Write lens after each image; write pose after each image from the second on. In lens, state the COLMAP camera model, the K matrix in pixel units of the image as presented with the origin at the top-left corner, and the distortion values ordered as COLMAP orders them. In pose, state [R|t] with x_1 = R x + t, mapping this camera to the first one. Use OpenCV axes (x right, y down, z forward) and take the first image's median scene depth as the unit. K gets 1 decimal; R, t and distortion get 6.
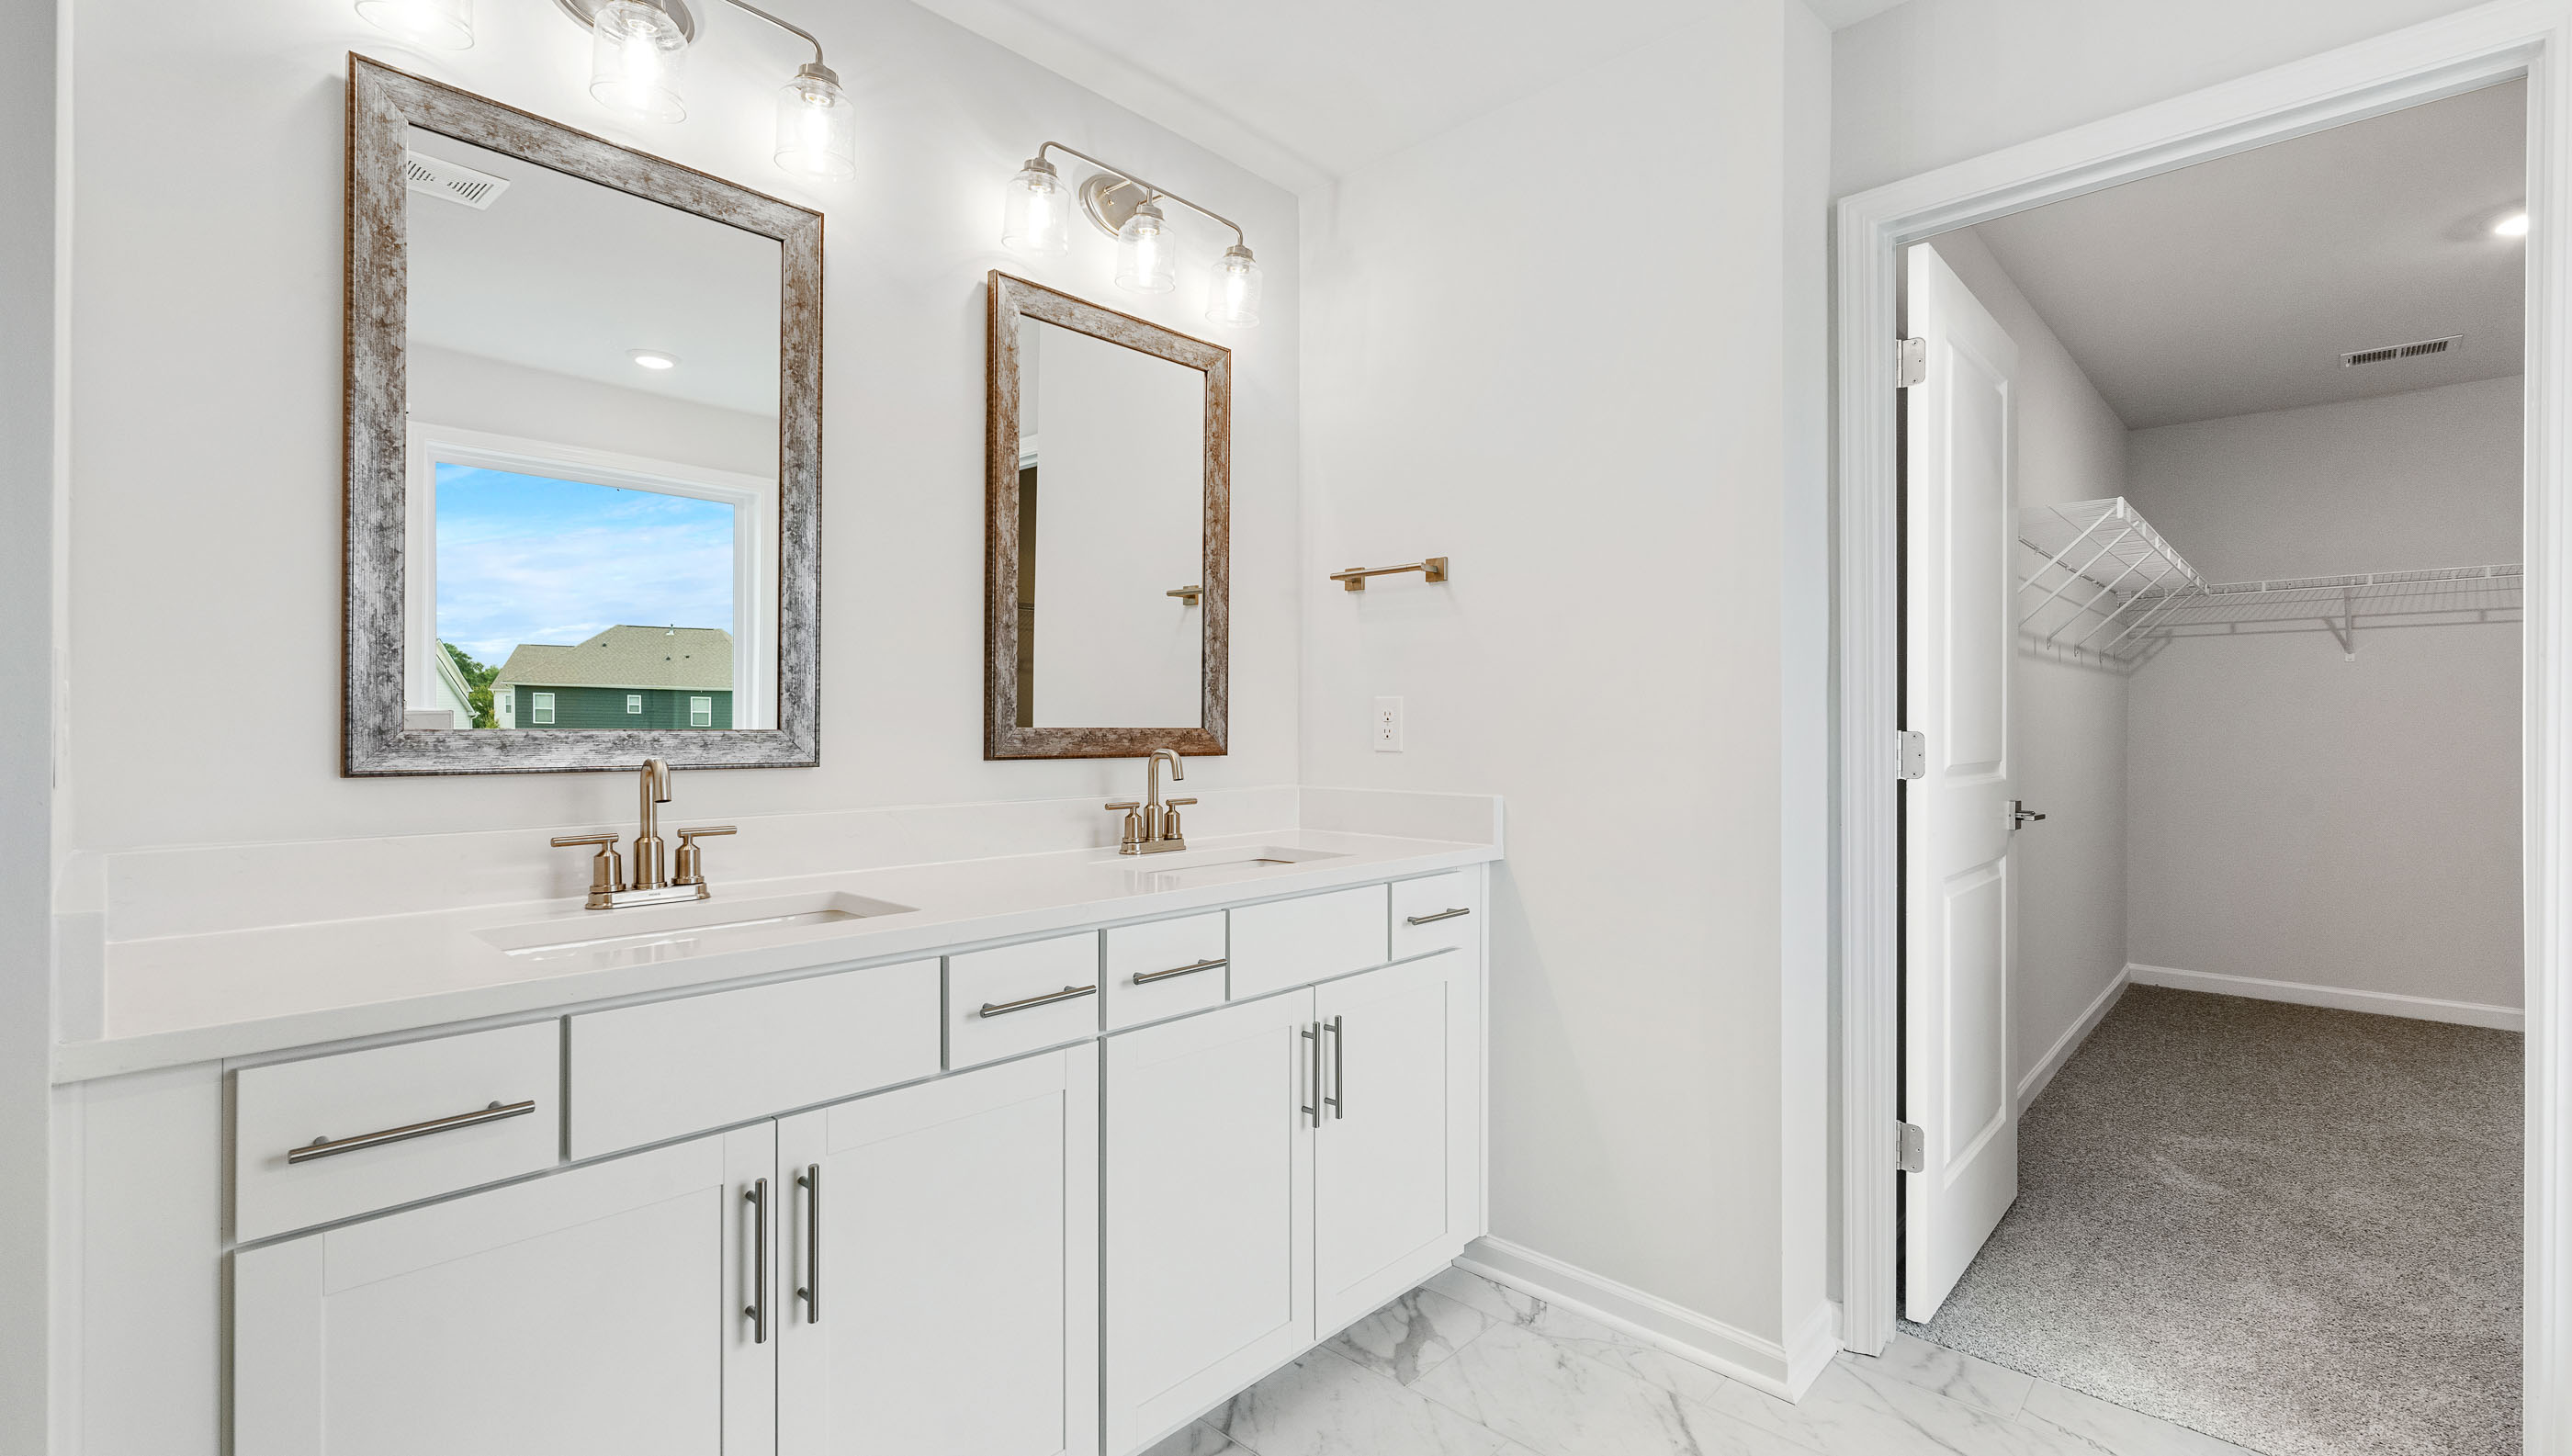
lens RADIAL K [[1125.4, 0, 1309.2], [0, 1125.4, 732.2], [0, 0, 1]] dist [0.000714, 0.001557]
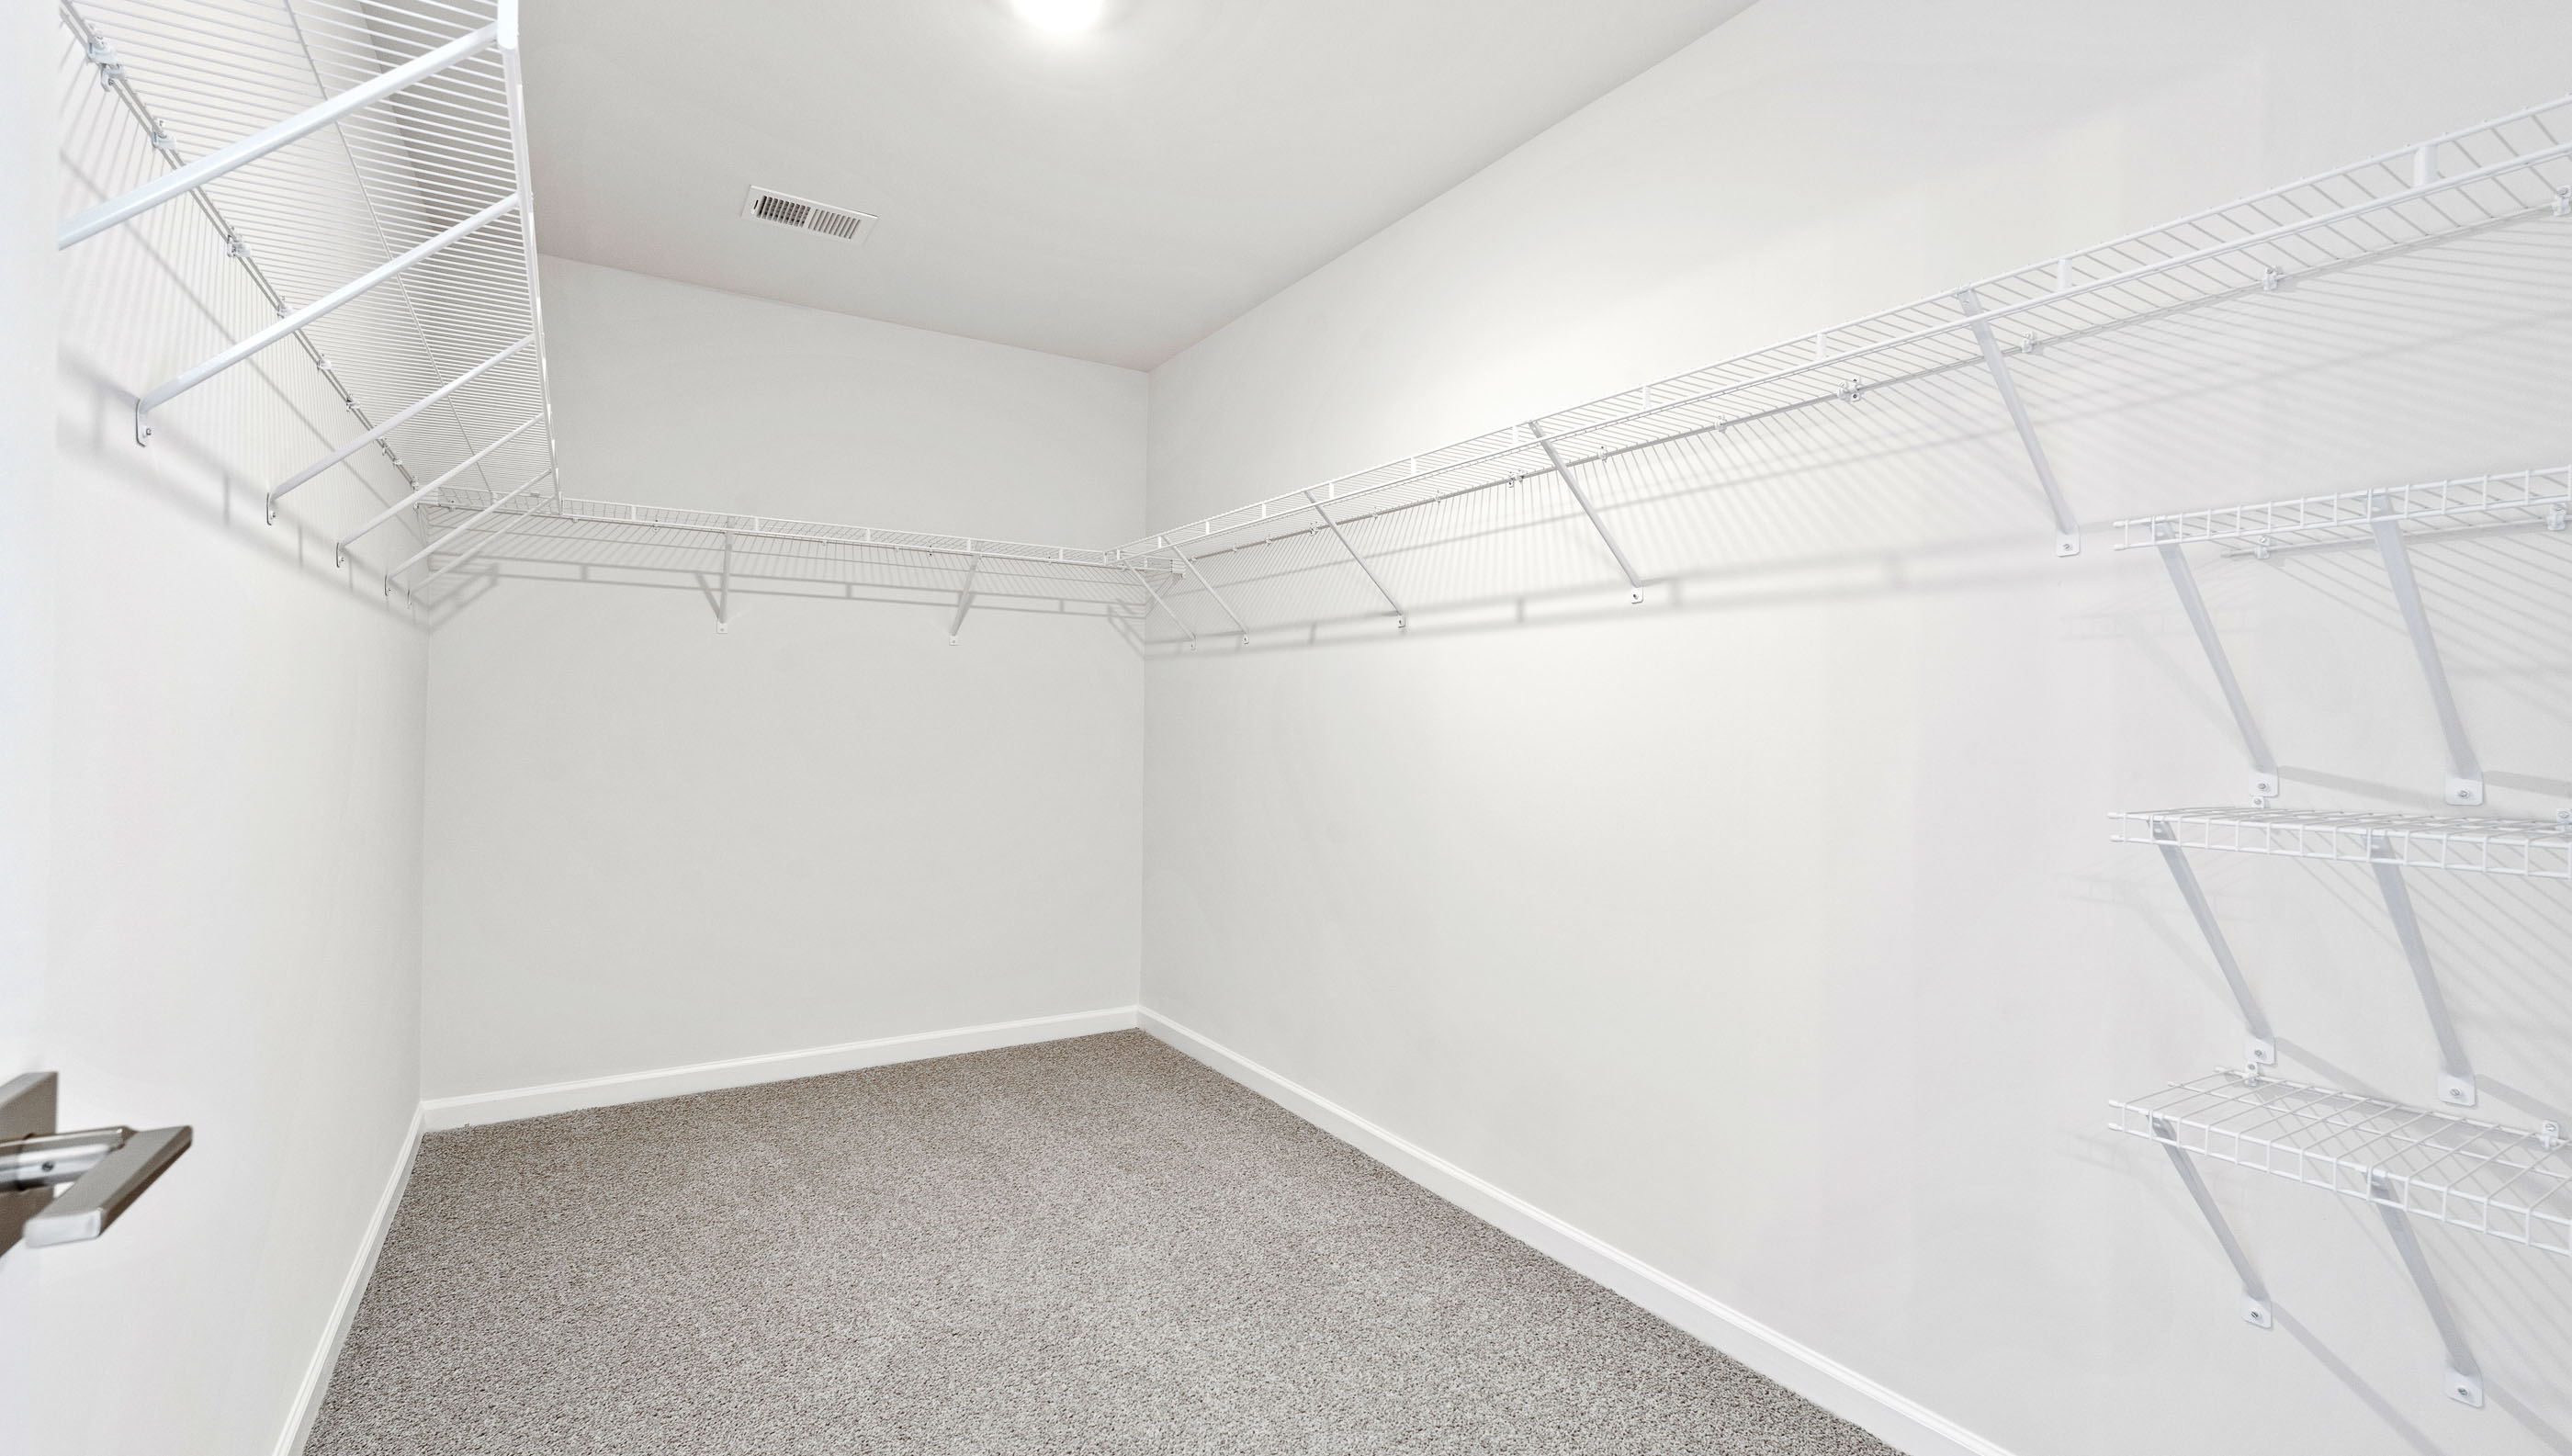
lens RADIAL K [[1125.4, 0, 1306.6], [0, 1125.4, 729.7], [0, 0, 1]] dist [0.000714, 0.001557]
pose [[0.251197, -0.003470, 0.967930, 0.159821], [-0.003788, 0.999982, 0.004568, -0.001328], [-0.967929, -0.004814, 0.251179, 0.239944]]
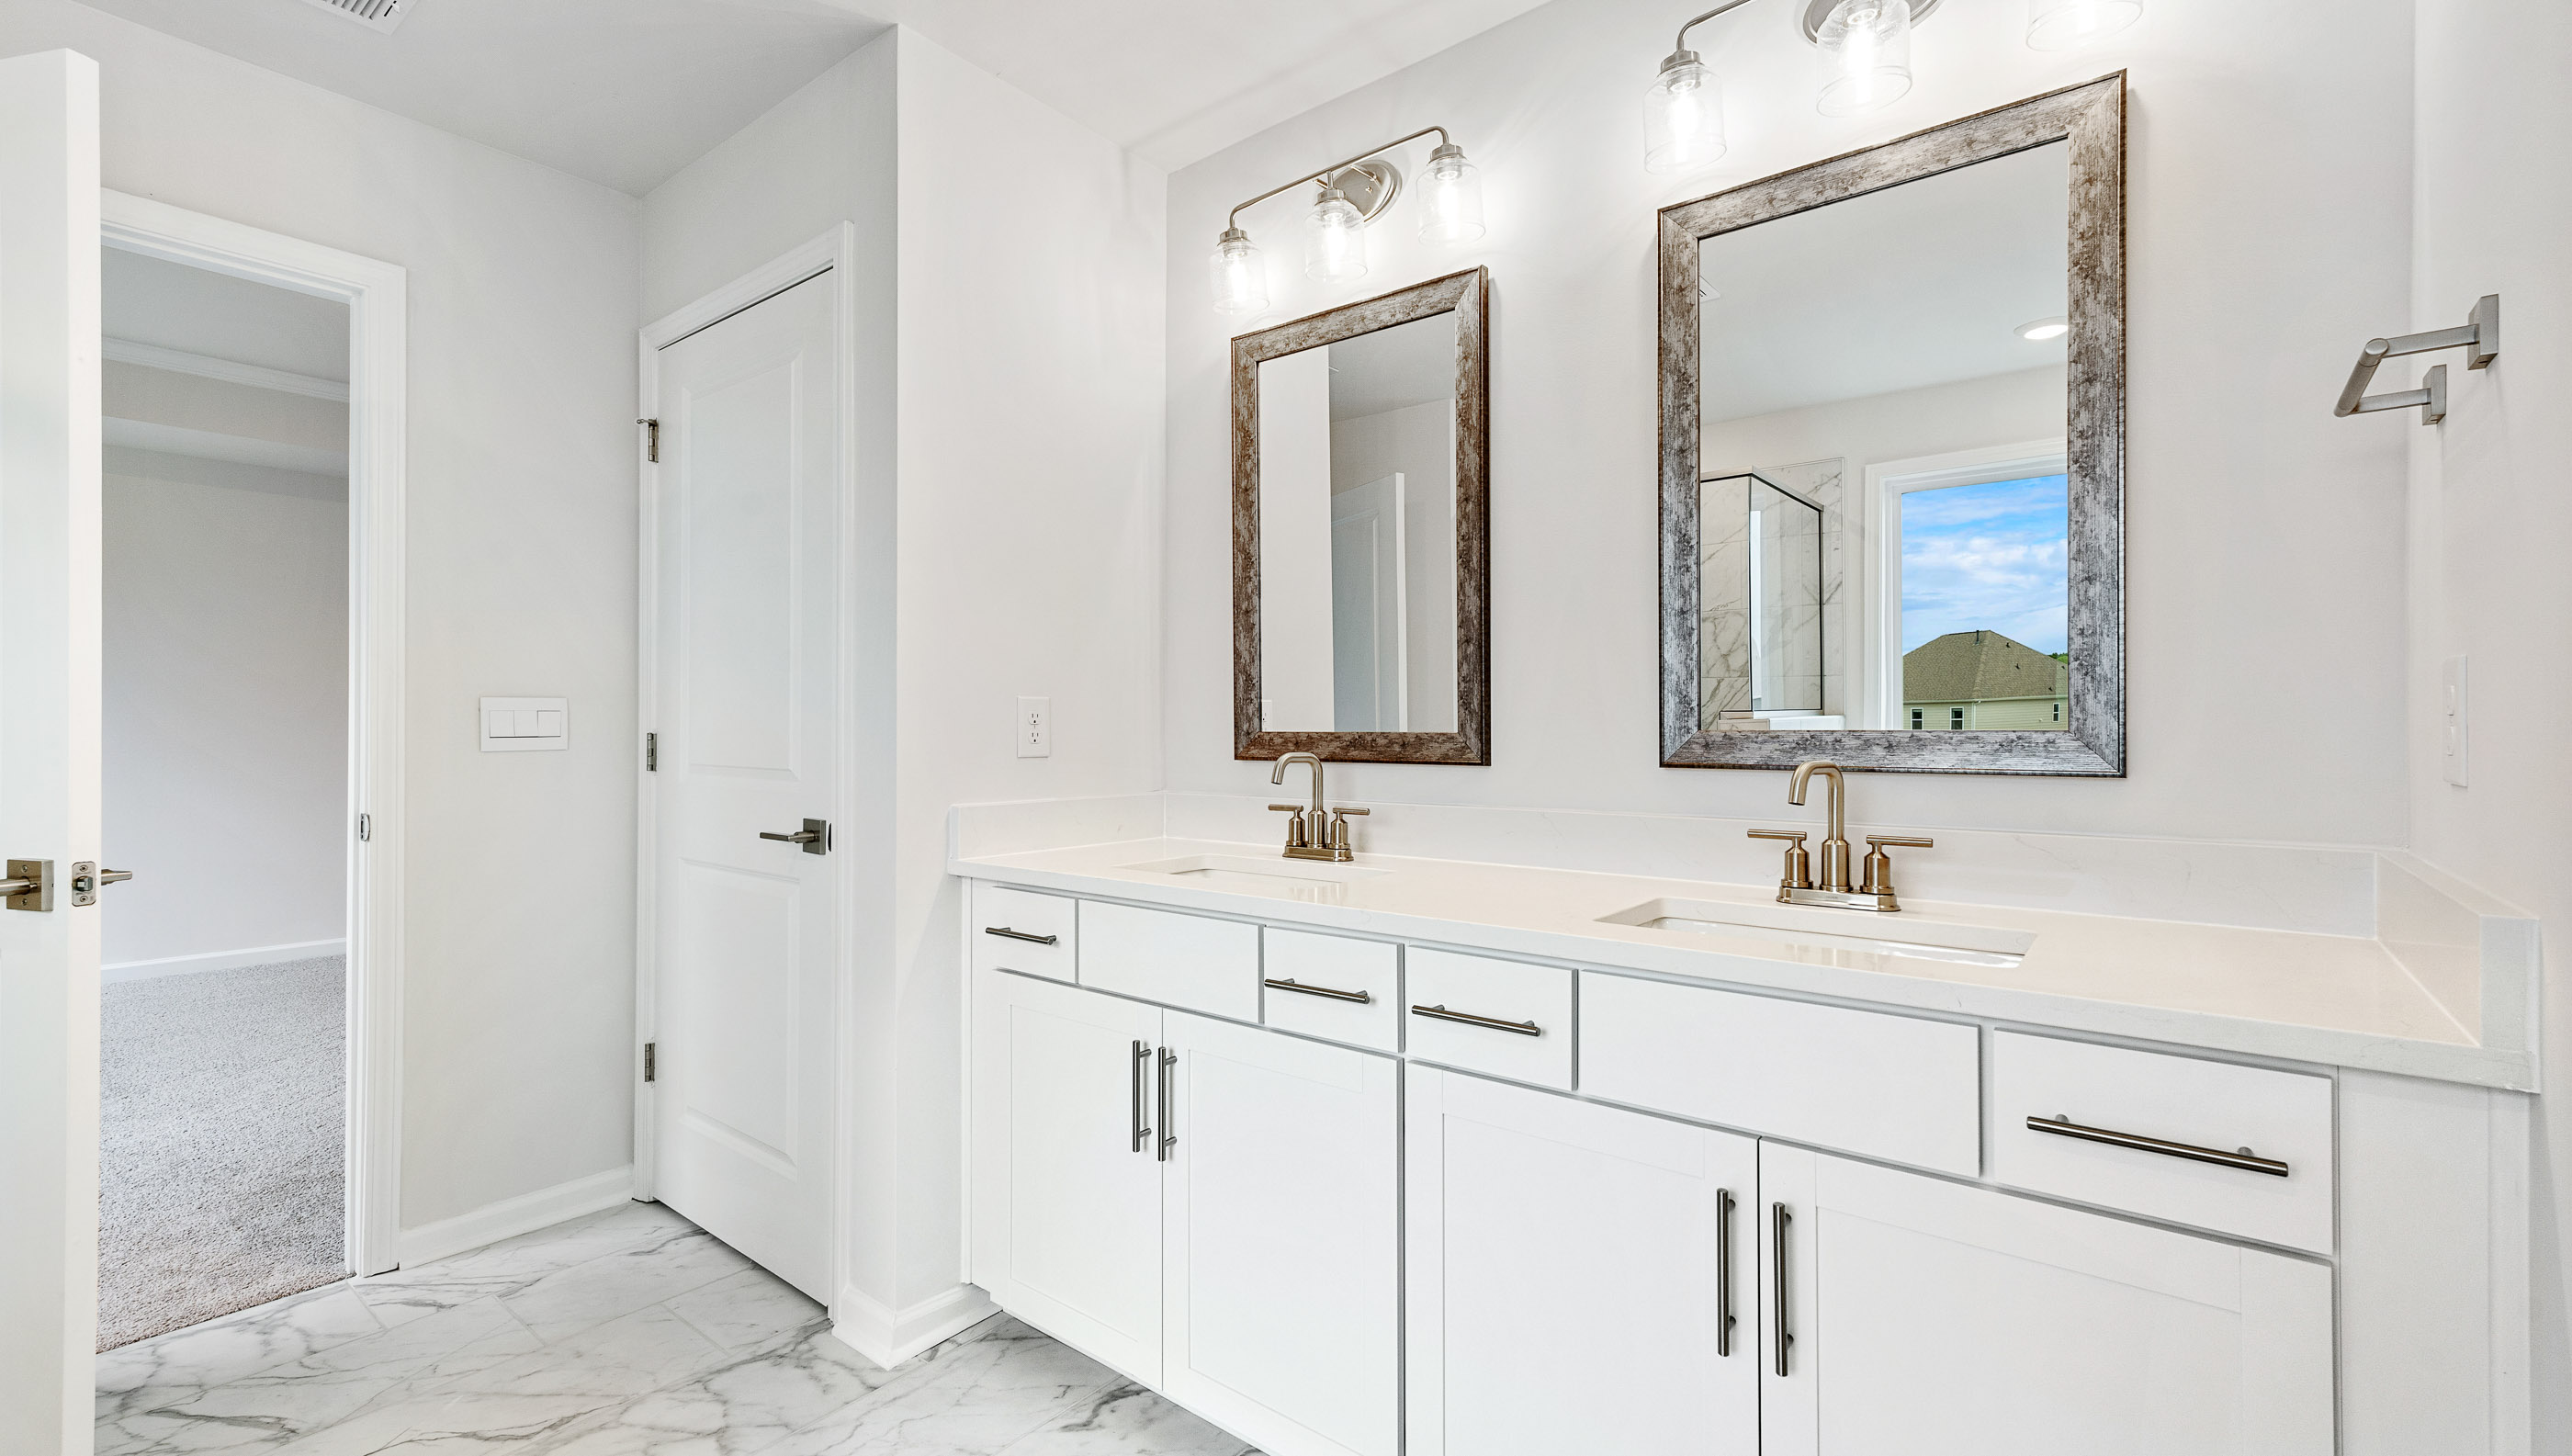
lens RADIAL K [[1125.4, 0, 1214.9], [0, 1125.4, 715.1], [0, 0, 1]] dist [0.000714, 0.001557]
pose [[0.032093, -0.014266, -0.999383, 0.775766], [-0.000811, 0.999897, -0.014299, -0.003887], [0.999485, 0.001270, 0.032078, 0.830824]]
